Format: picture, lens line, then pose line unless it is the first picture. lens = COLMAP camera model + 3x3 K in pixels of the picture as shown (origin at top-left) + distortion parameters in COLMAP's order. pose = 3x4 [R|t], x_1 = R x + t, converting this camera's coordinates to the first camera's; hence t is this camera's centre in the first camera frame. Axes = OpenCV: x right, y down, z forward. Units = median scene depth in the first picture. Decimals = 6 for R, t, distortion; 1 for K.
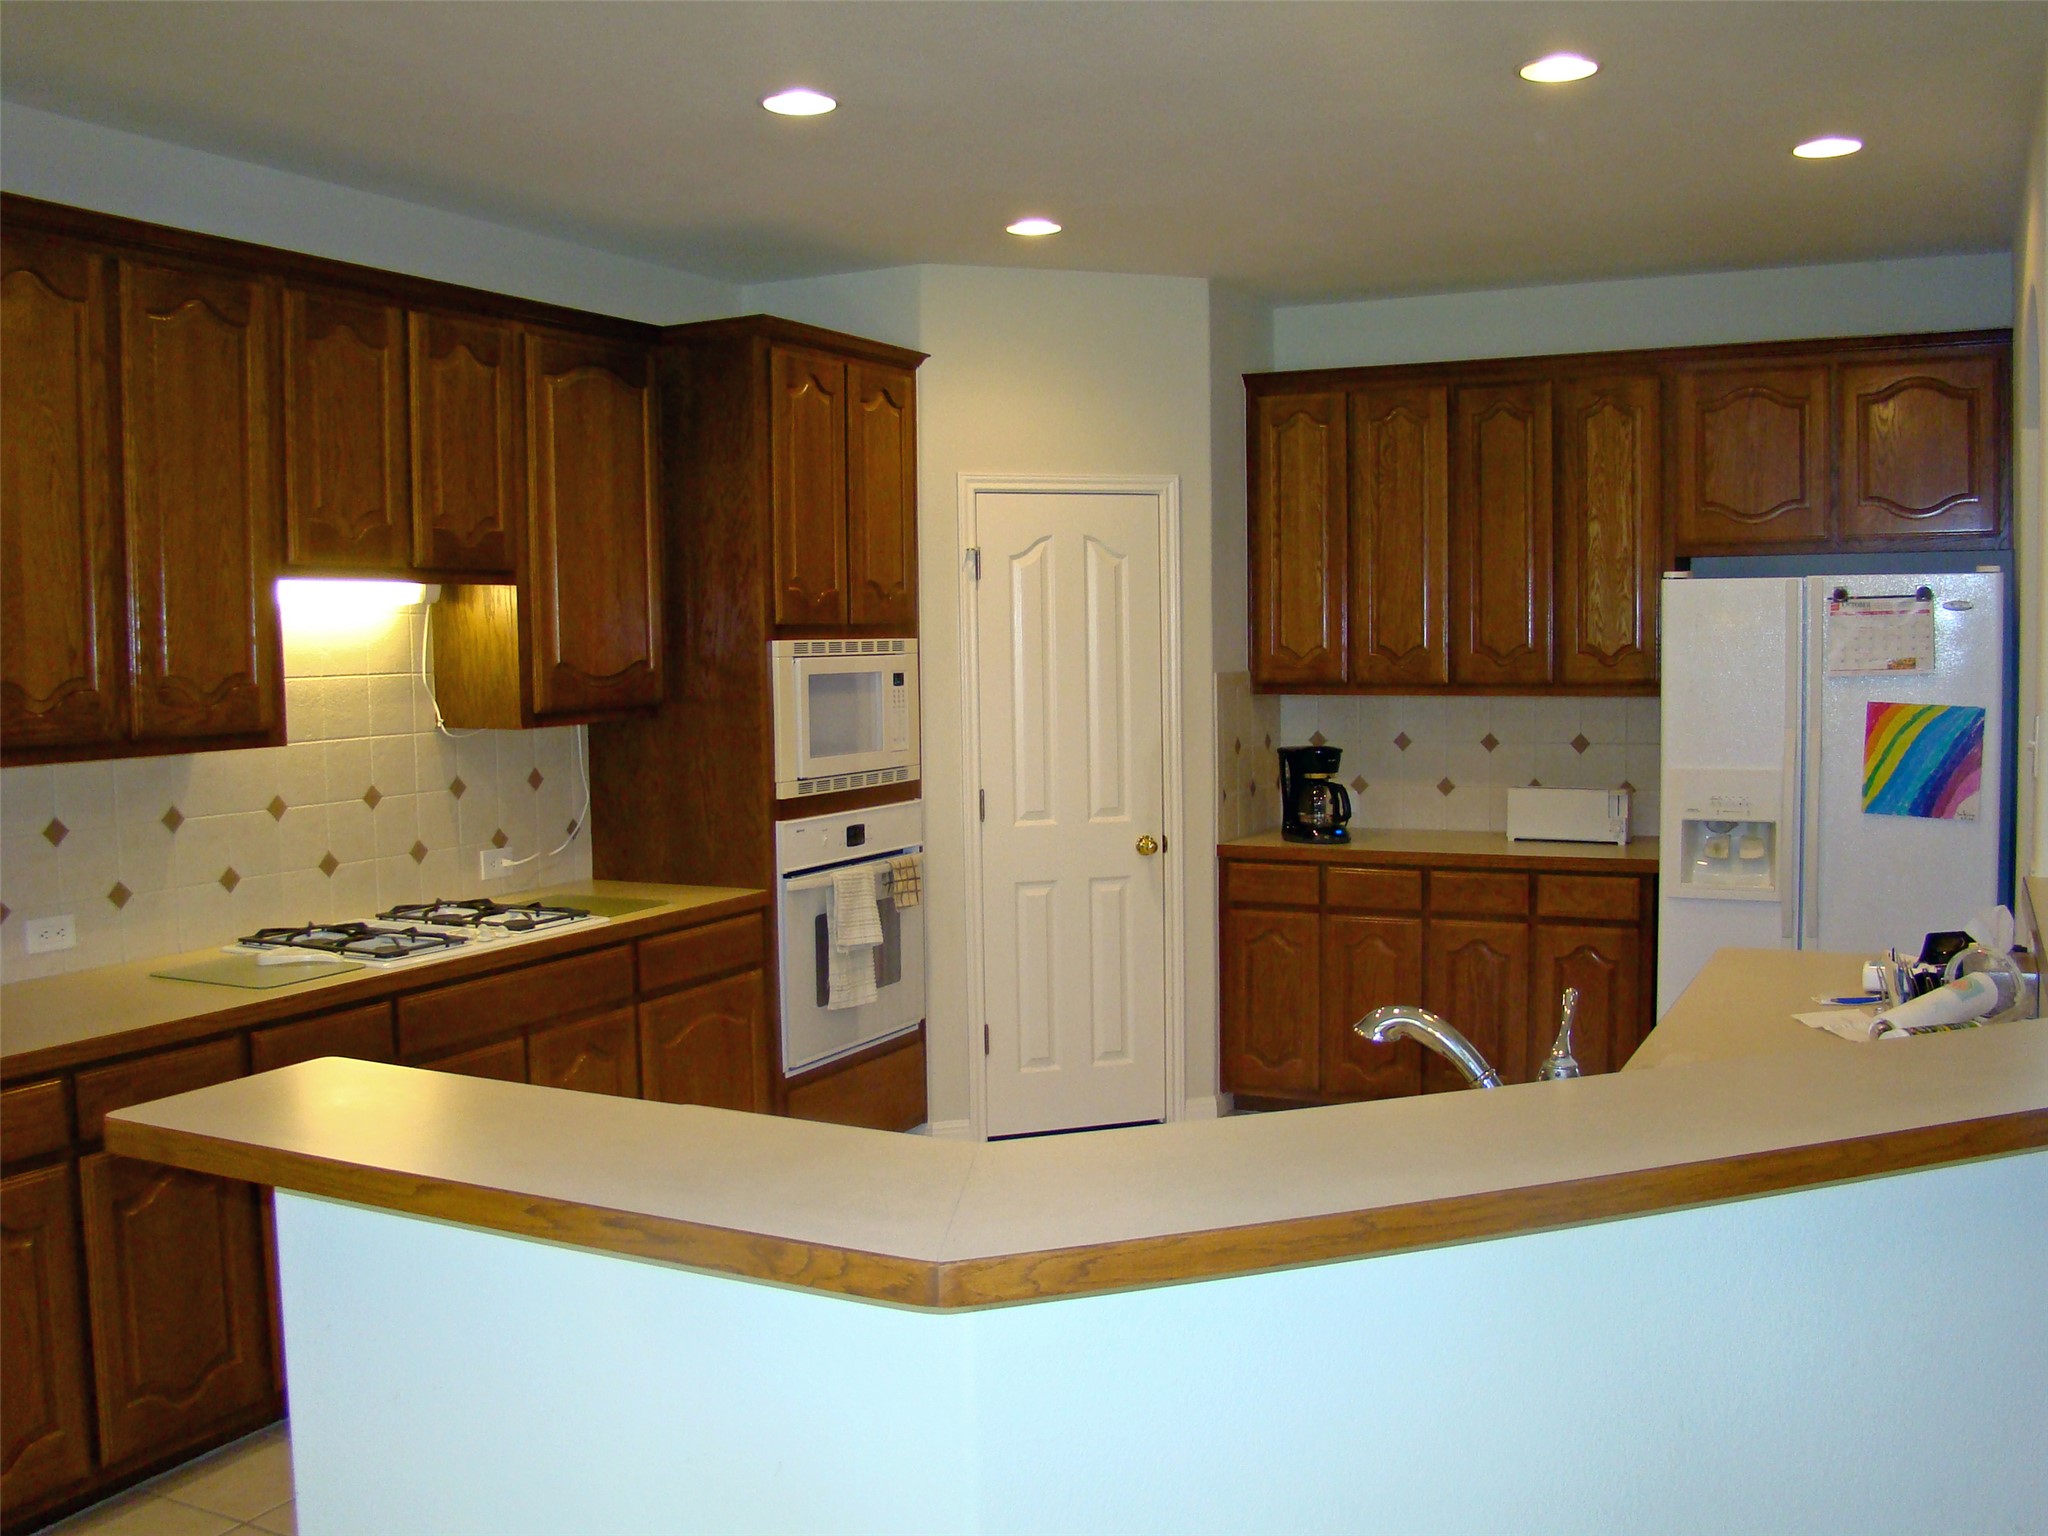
lens RADIAL K [[1905.6, 0, 1026.4], [0, 1905.6, 758.4], [0, 0, 1]] dist [-0.113509, 0.000000]
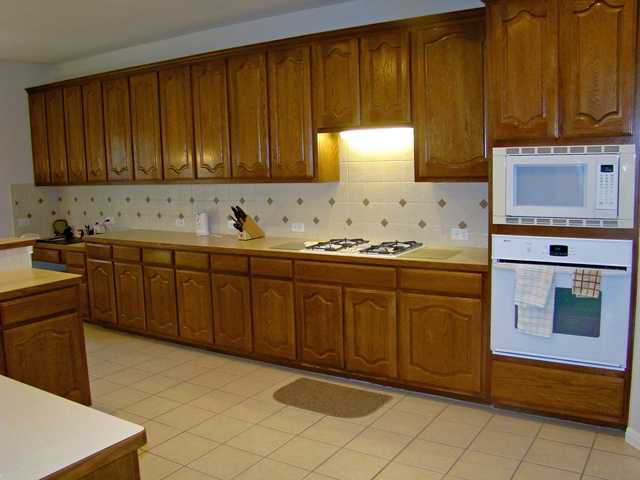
lens RADIAL K [[600.5, 0, 318.7], [0, 600.5, 242.5], [0, 0, 1]] dist [-0.070353, 0.000000]
pose [[-0.077575, 0.155987, -0.984708, 0.548948], [-0.032306, 0.986773, 0.158859, -0.057695], [0.996463, 0.044135, -0.071510, 0.868727]]
